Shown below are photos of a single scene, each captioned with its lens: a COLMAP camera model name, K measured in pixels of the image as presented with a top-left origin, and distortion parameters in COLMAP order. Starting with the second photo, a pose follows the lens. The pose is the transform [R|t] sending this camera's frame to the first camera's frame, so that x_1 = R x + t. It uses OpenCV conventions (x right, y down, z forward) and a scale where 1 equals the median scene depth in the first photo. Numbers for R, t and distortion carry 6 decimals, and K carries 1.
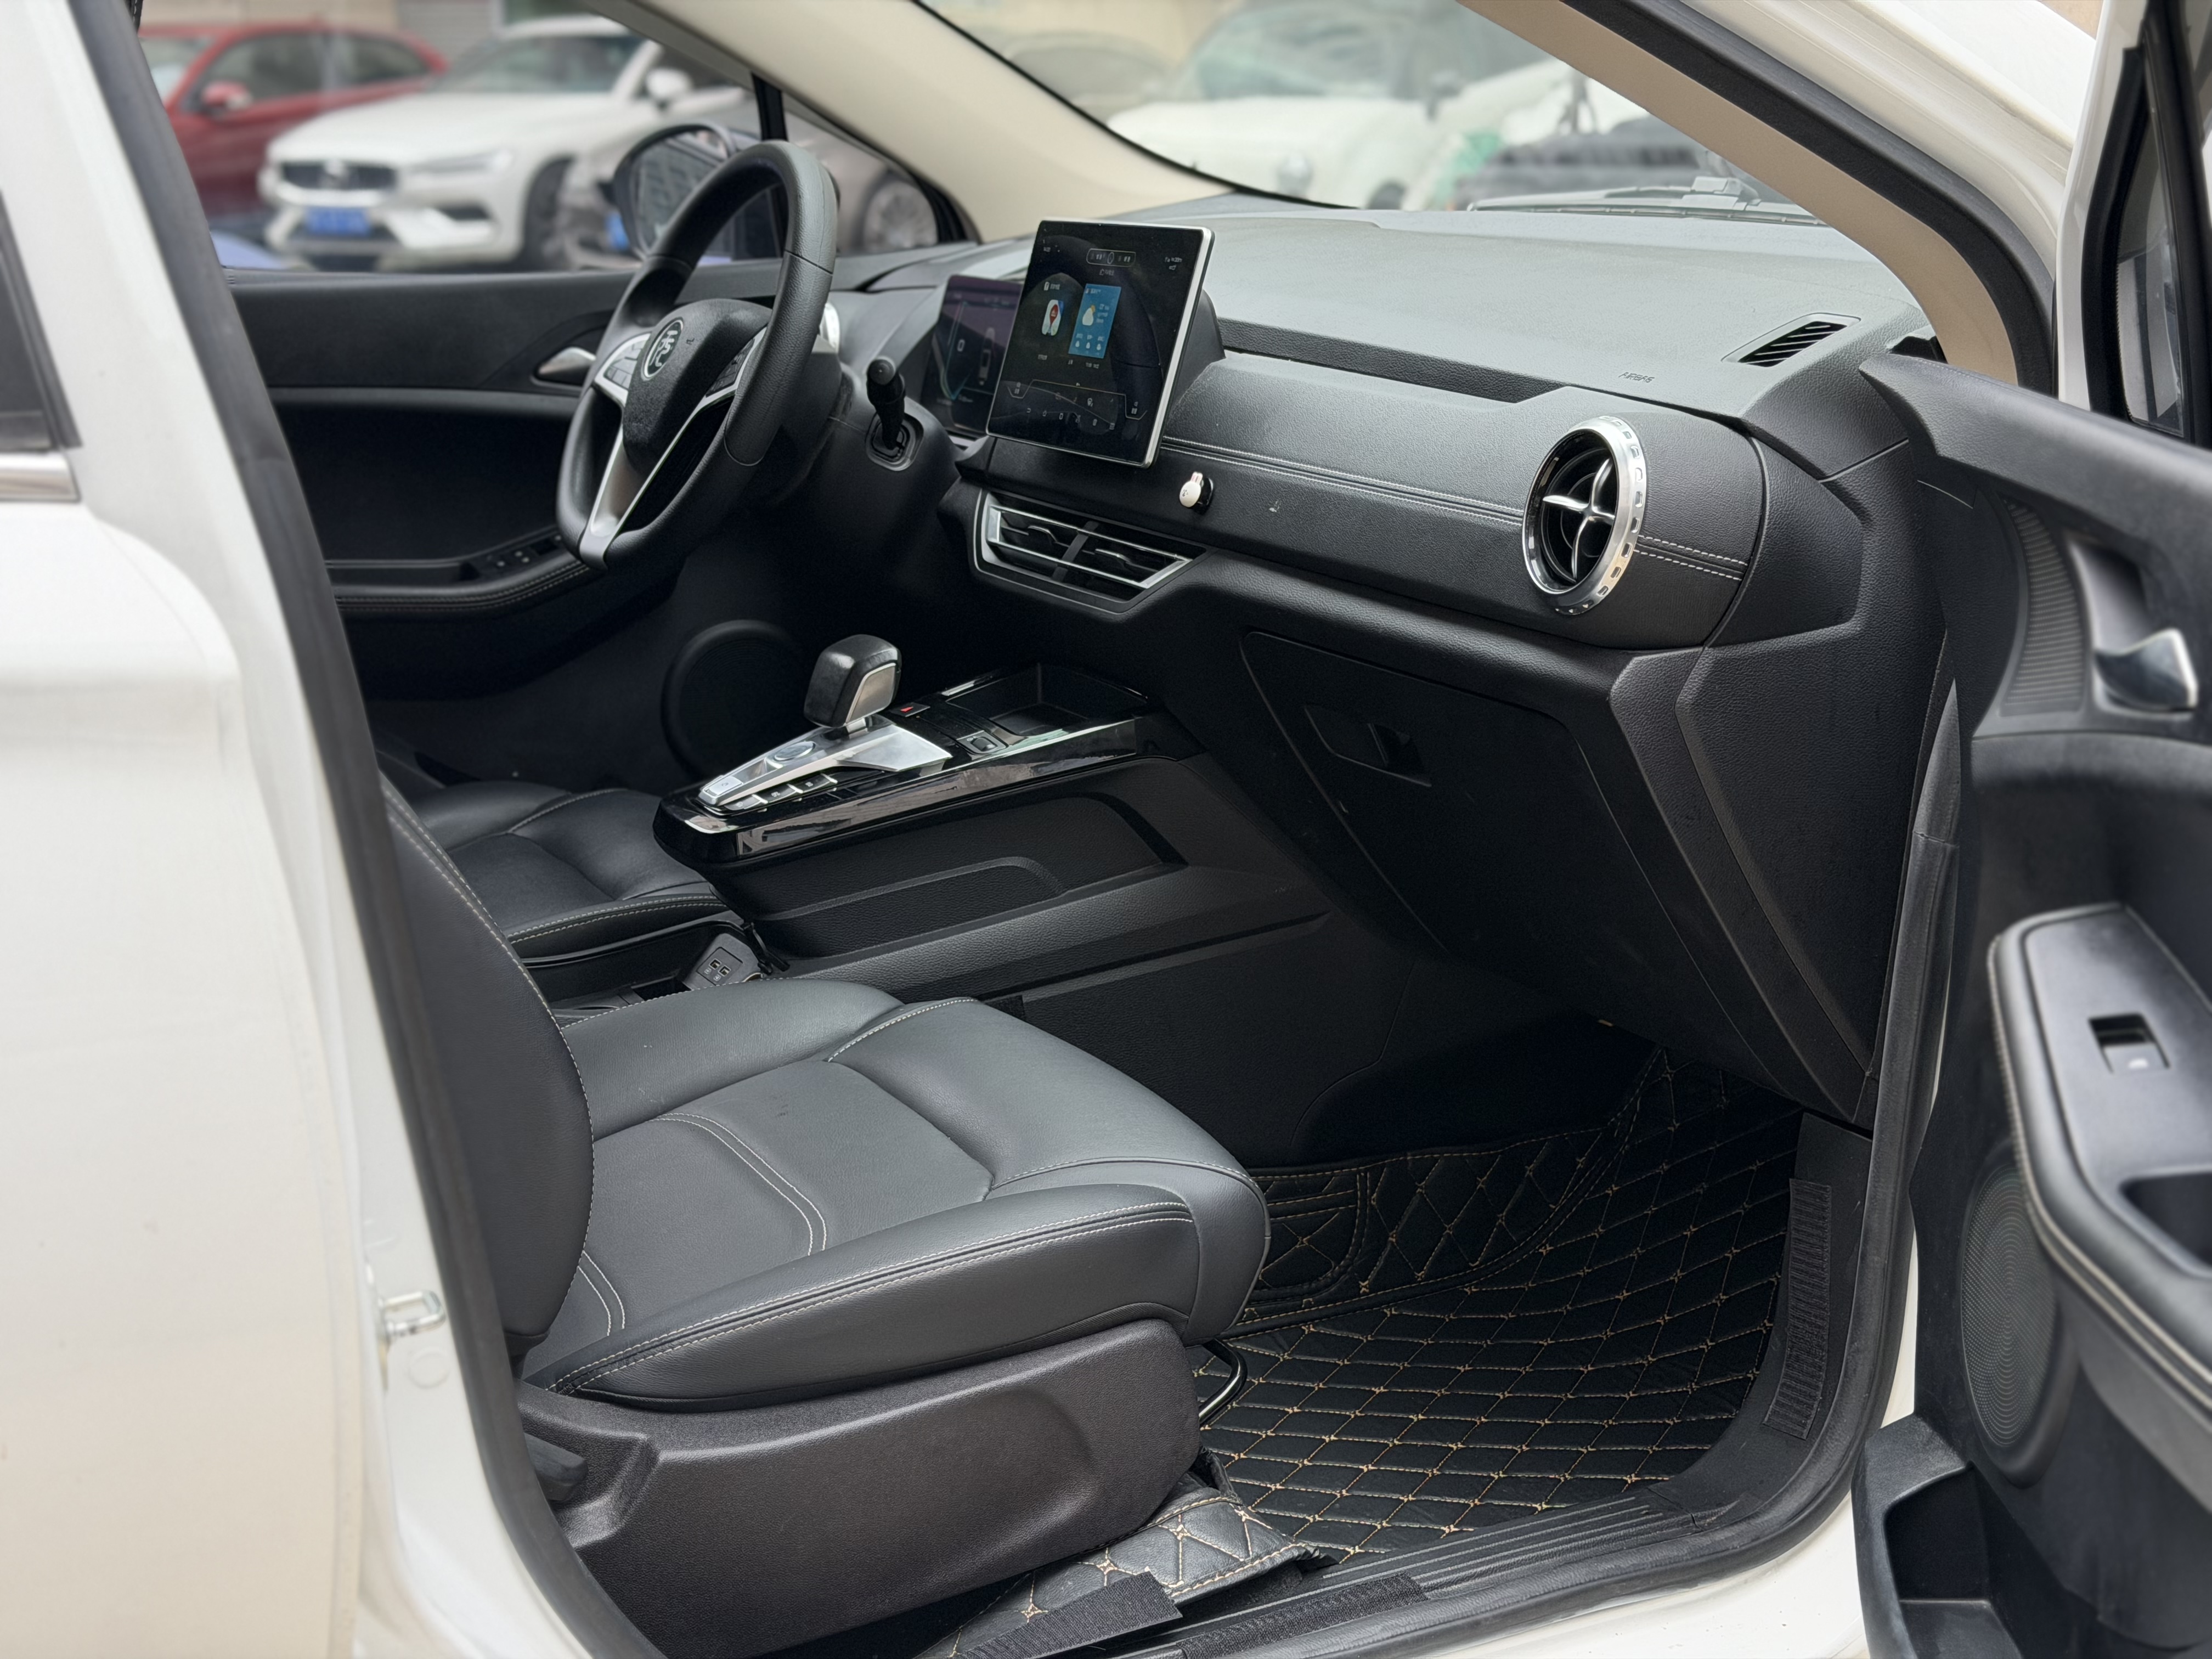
lens RADIAL K [[3089.1, 0, 1069.2], [0, 3089.1, 836.7], [0, 0, 1]] dist [0.131324, -0.059932]
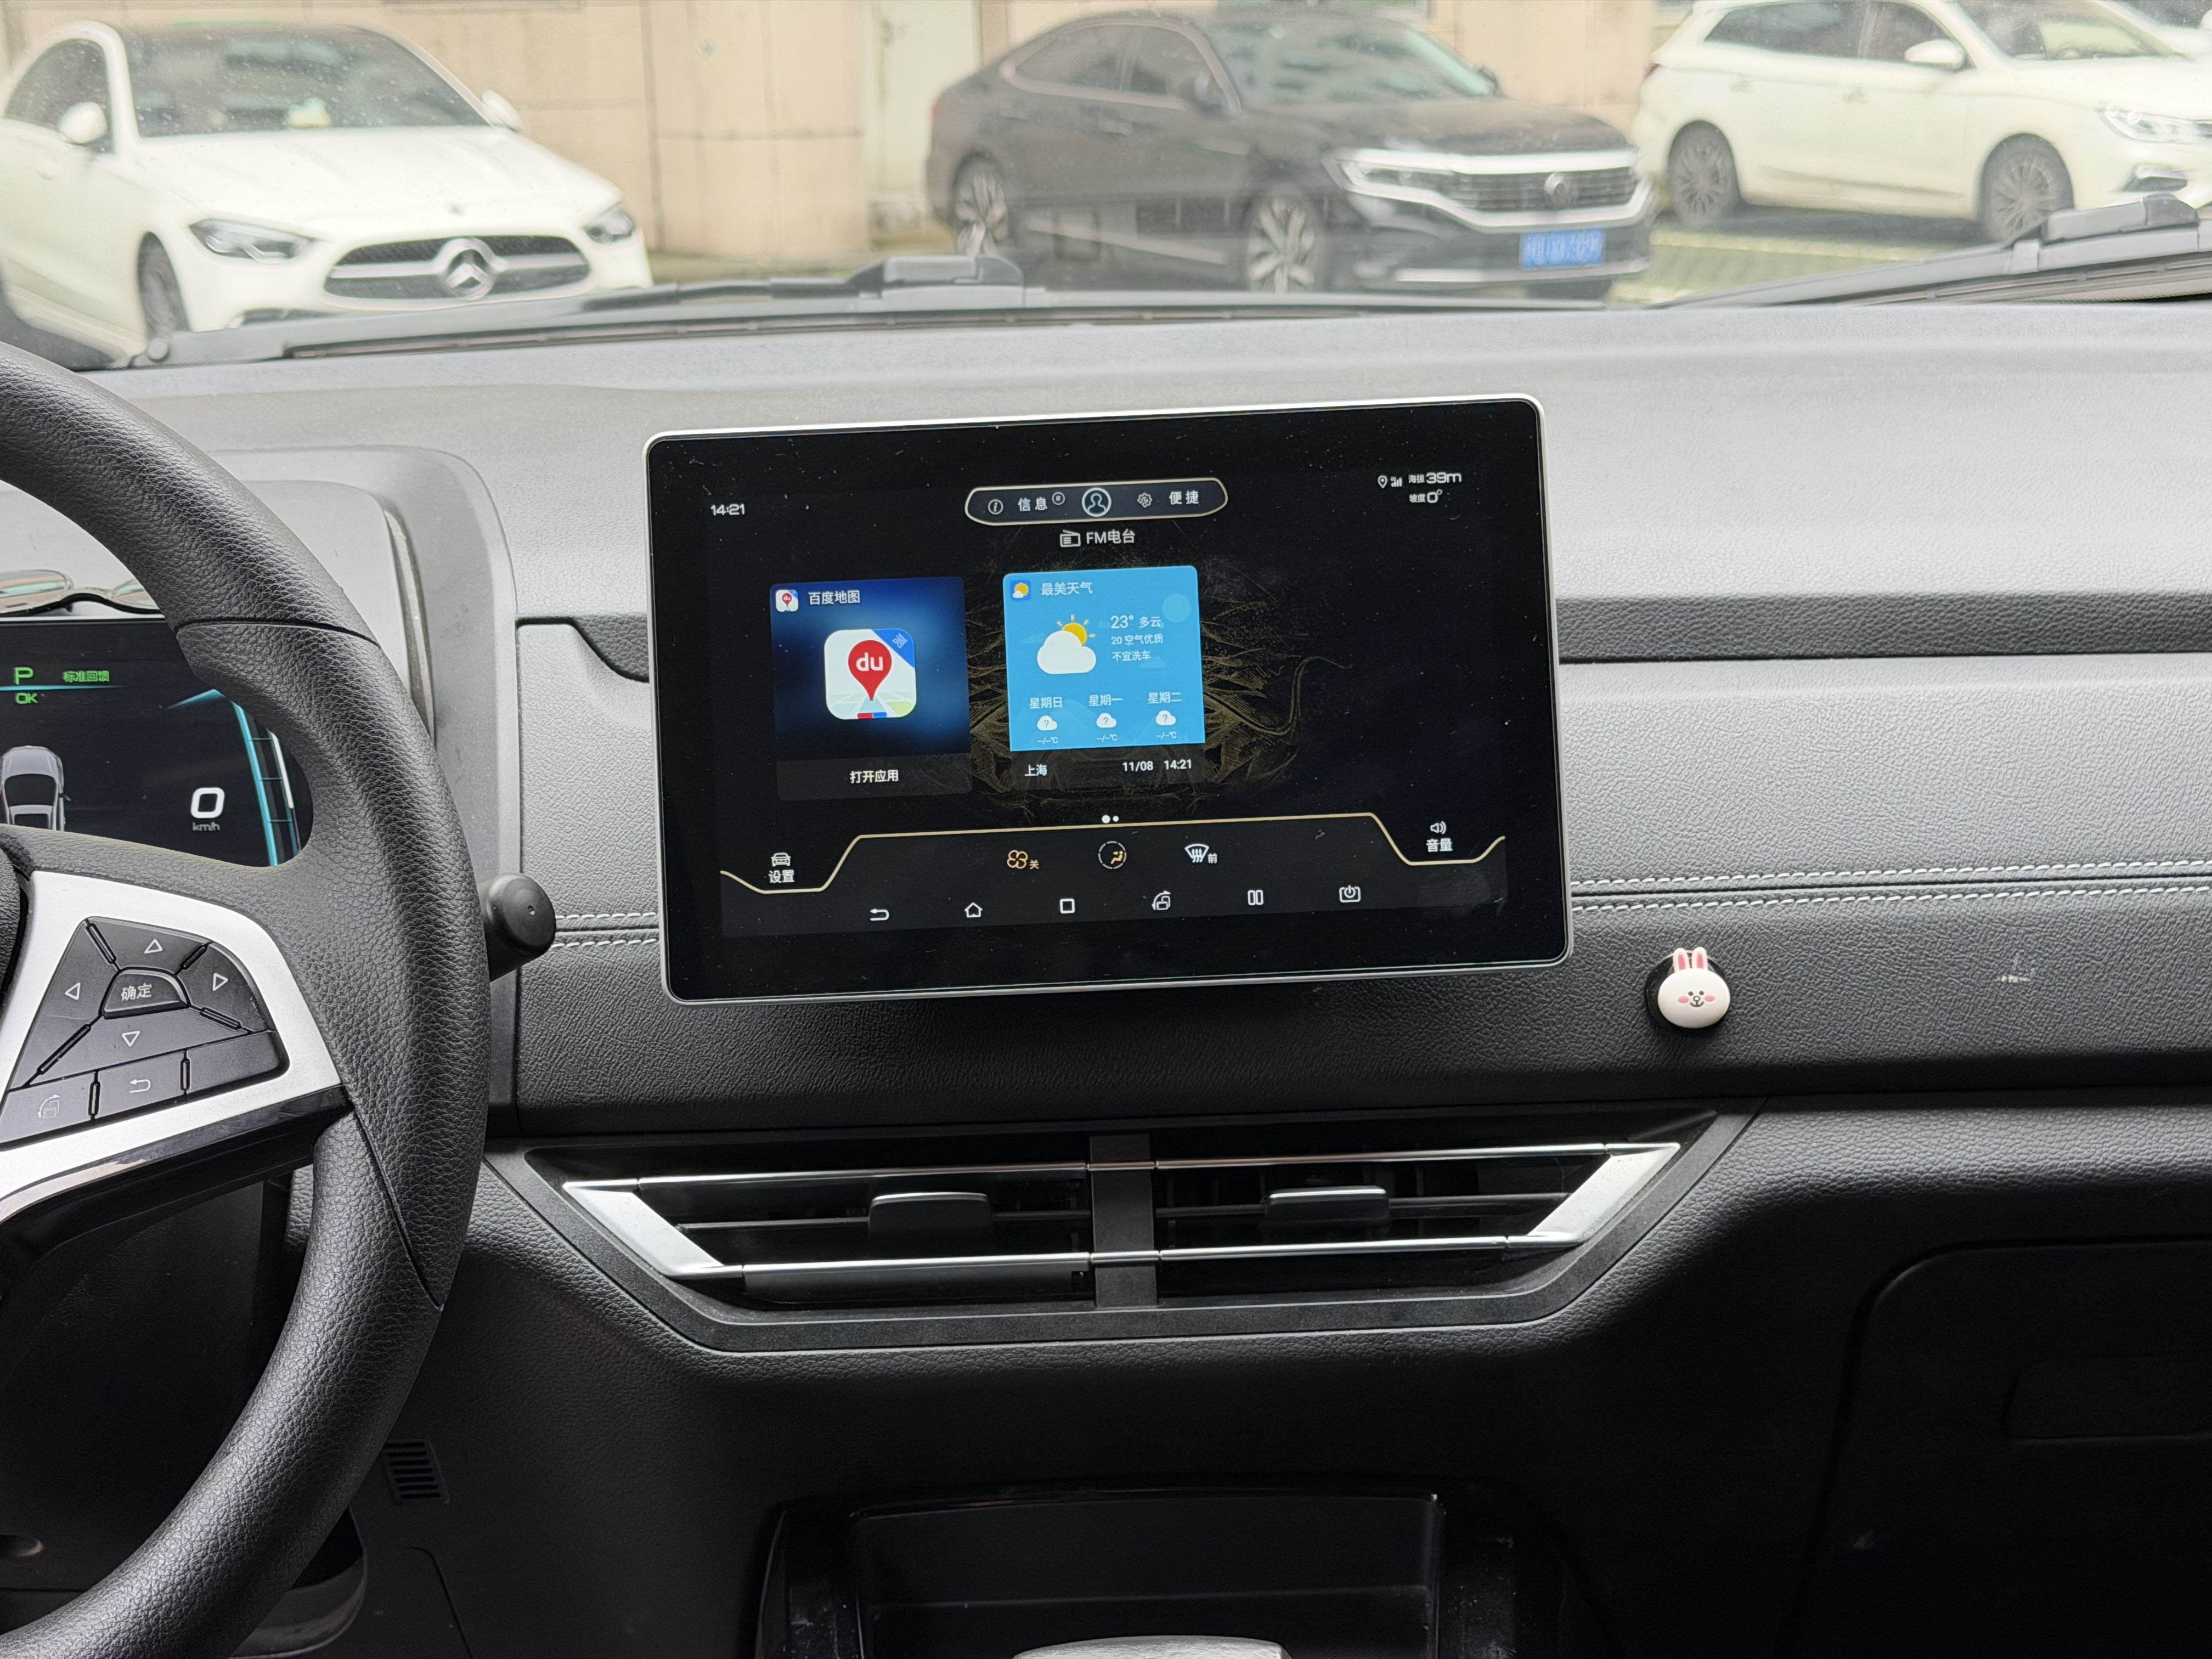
lens RADIAL K [[3089.1, 0, 1069.2], [0, 3089.1, 836.7], [0, 0, 1]] dist [0.131324, -0.059932]
pose [[0.445035, -0.213596, 0.869667, -0.348404], [0.247903, 0.962570, 0.109554, -0.190618], [-0.860516, 0.166838, 0.481329, 0.822521]]
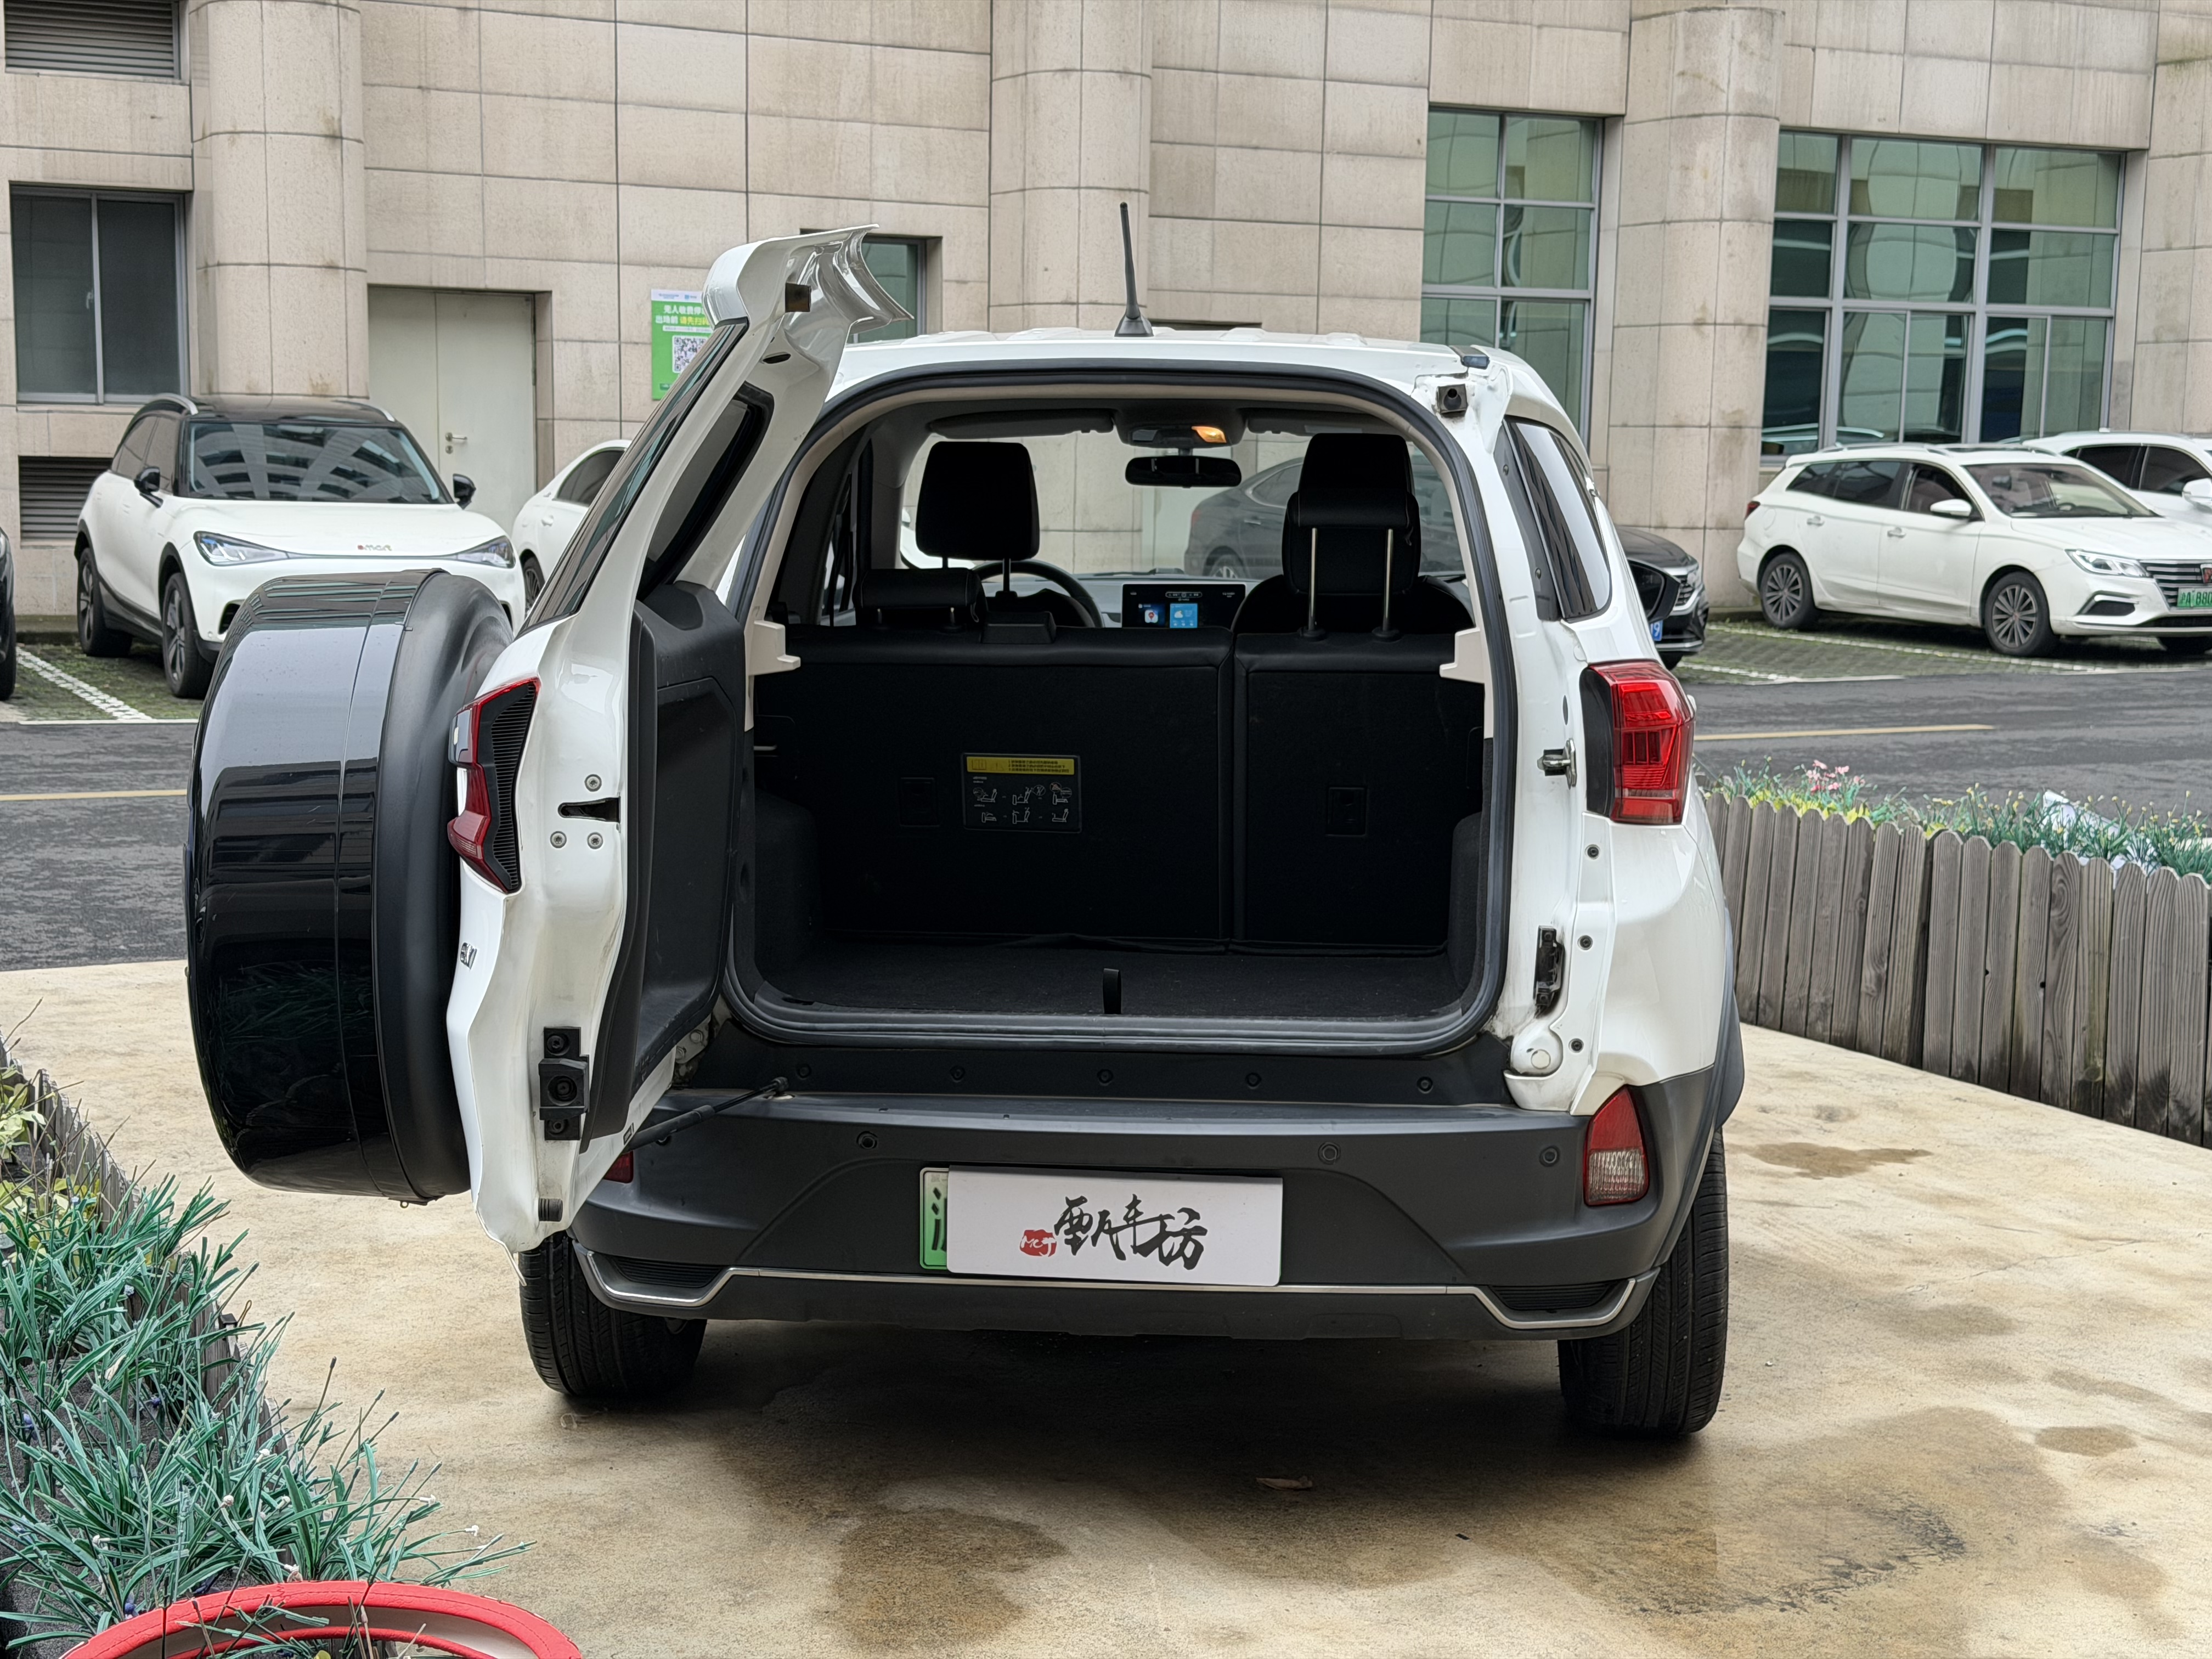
lens RADIAL K [[2969.1, 0, 1100.4], [0, 2969.1, 865.7], [0, 0, 1]] dist [0.193876, -0.361625]
pose [[0.511915, -0.093092, 0.853977, -2.421798], [0.198620, 0.980000, -0.012233, 0.079413], [-0.835759, 0.175879, 0.520166, -0.328383]]
